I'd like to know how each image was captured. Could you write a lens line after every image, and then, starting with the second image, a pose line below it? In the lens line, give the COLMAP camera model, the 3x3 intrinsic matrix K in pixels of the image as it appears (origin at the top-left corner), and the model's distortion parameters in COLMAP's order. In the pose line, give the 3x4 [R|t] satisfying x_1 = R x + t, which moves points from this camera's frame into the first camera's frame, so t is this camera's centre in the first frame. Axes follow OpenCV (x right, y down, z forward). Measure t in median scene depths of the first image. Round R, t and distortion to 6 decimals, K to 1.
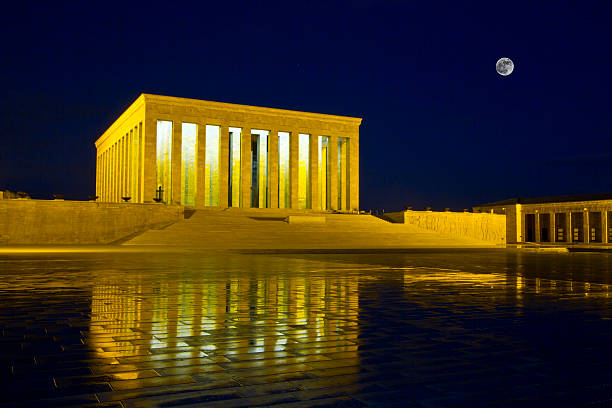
lens RADIAL K [[584.6, 0, 306.0], [0, 584.6, 204.0], [0, 0, 1]] dist [0.002425, 0.005980]
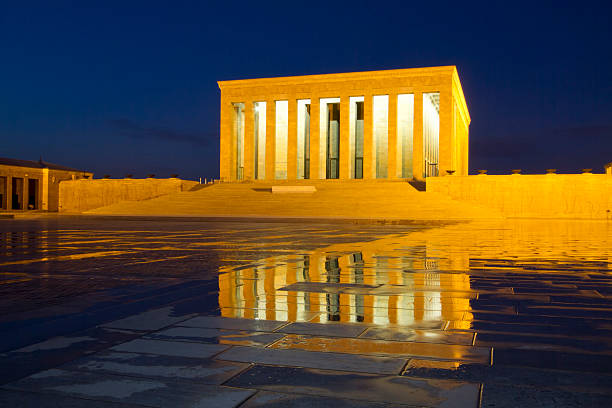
lens RADIAL K [[584.6, 0, 306.0], [0, 584.6, 204.0], [0, 0, 1]] dist [0.002425, 0.005980]
pose [[0.705352, -0.008132, -0.708811, 0.599738], [0.035810, 0.999066, 0.024174, 0.024296], [0.707952, -0.042434, 0.704985, 0.295627]]
